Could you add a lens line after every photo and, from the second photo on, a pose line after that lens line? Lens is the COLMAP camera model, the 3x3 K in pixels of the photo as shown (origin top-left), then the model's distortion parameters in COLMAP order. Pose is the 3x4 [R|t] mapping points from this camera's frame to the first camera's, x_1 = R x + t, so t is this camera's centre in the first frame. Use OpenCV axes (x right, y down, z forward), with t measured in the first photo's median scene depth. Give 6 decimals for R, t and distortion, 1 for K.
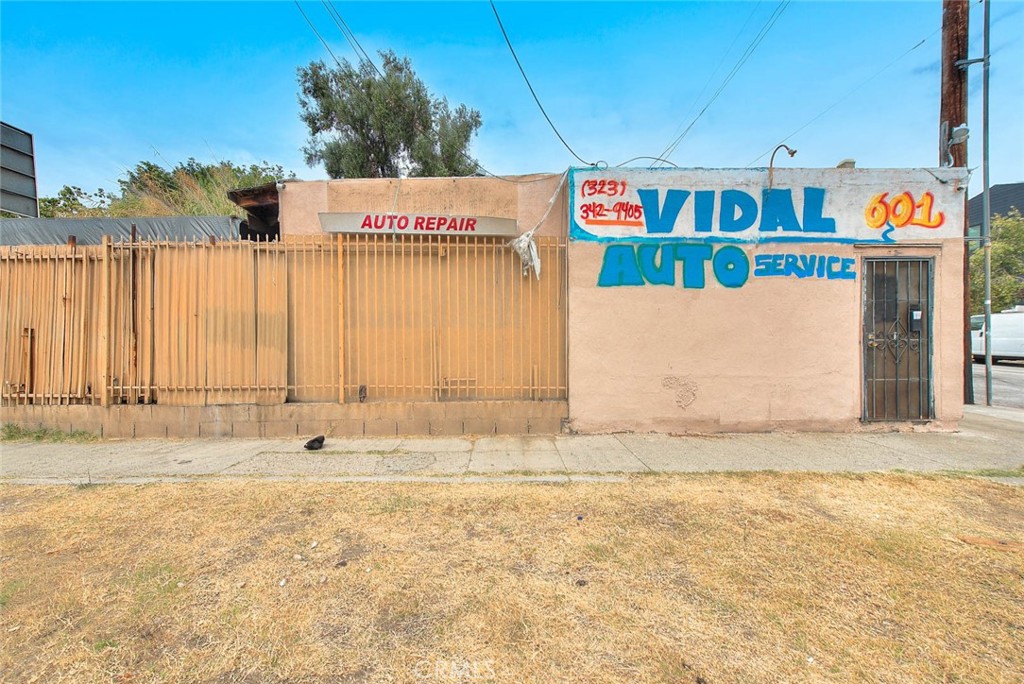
lens RADIAL K [[406.7, 0, 512.0], [0, 406.7, 342.0], [0, 0, 1]] dist [-0.001747, -0.001042]
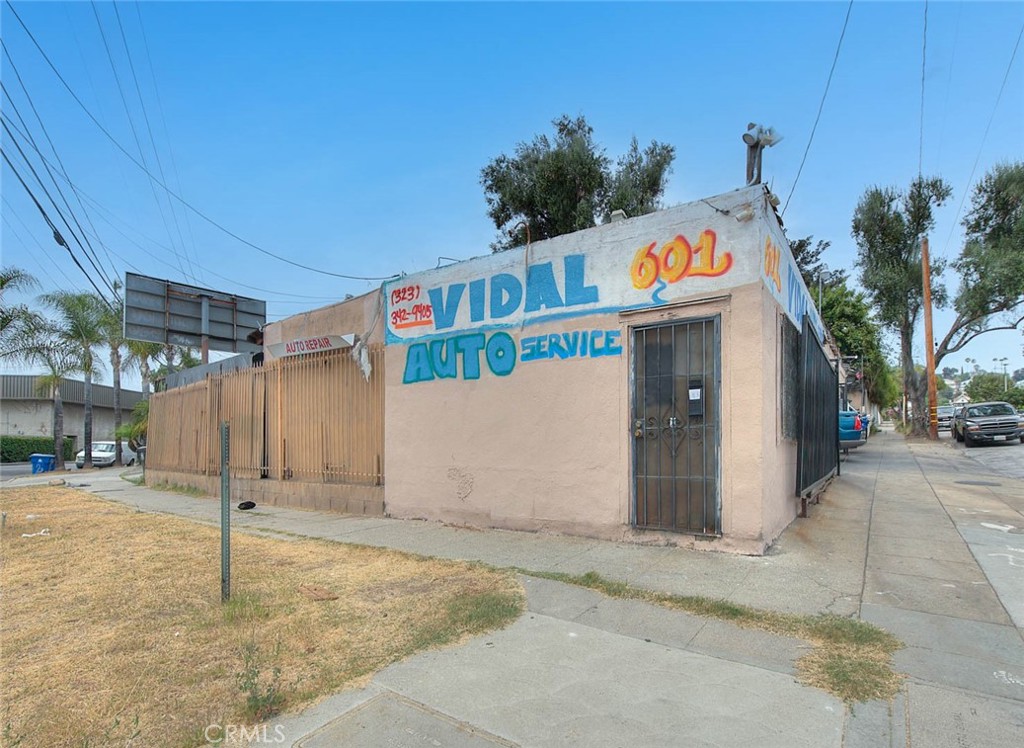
lens RADIAL K [[506.9, 0, 512.3], [0, 506.9, 432.1], [0, 0, 1]] dist [-0.034040, 0.000053]
pose [[0.831780, -0.014578, -0.554913, 1.221108], [0.006963, 0.999850, -0.015829, 0.016661], [0.555061, 0.009302, 0.831757, 0.029342]]
